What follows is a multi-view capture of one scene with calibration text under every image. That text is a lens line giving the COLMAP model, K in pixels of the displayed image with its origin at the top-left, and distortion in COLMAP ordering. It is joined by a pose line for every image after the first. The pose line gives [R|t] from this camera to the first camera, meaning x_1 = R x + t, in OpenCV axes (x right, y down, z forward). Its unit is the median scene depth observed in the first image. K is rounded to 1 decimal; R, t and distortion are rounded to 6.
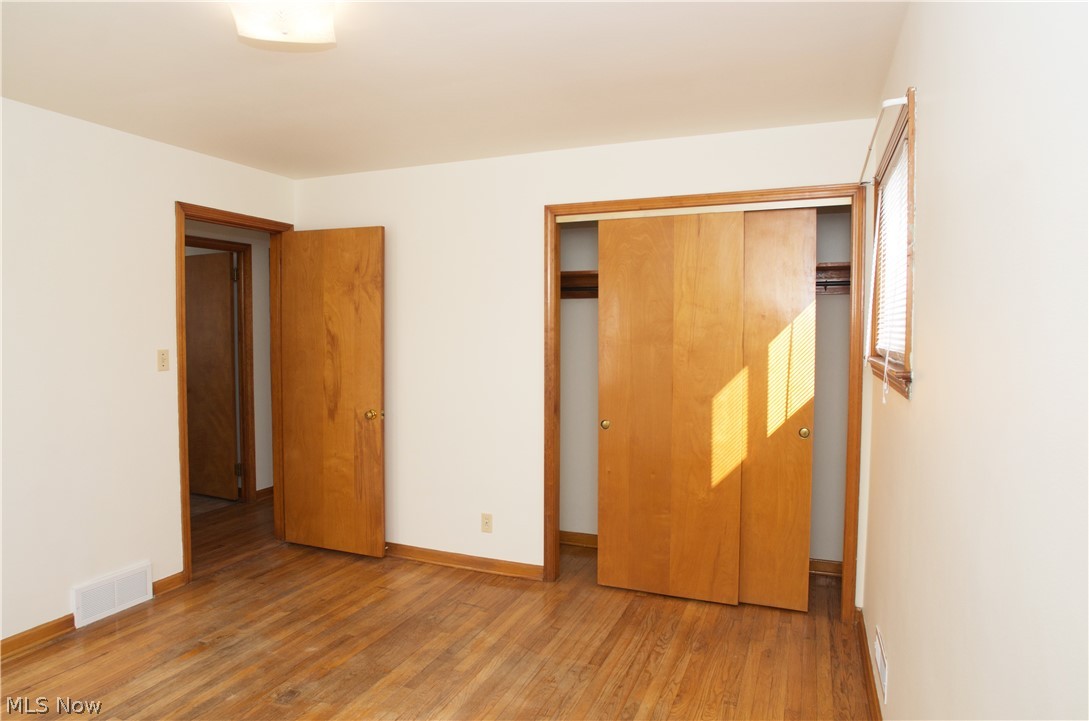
lens RADIAL K [[659.9, 0, 544.5], [0, 659.9, 360.5], [0, 0, 1]] dist [-0.080964, 0.043147]
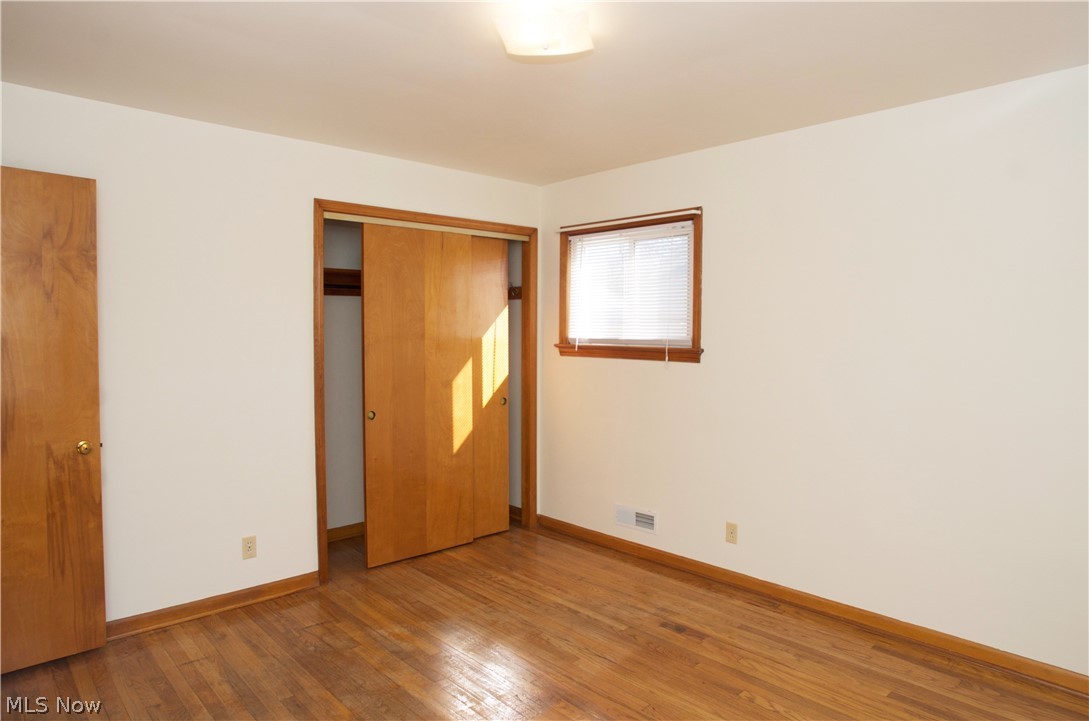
lens RADIAL K [[659.9, 0, 544.5], [0, 659.9, 360.5], [0, 0, 1]] dist [-0.080964, 0.043147]
pose [[0.415975, -0.043807, 0.908320, -0.771338], [0.037398, 0.998818, 0.031045, -0.014645], [-0.908607, 0.021055, 0.417121, 0.309030]]
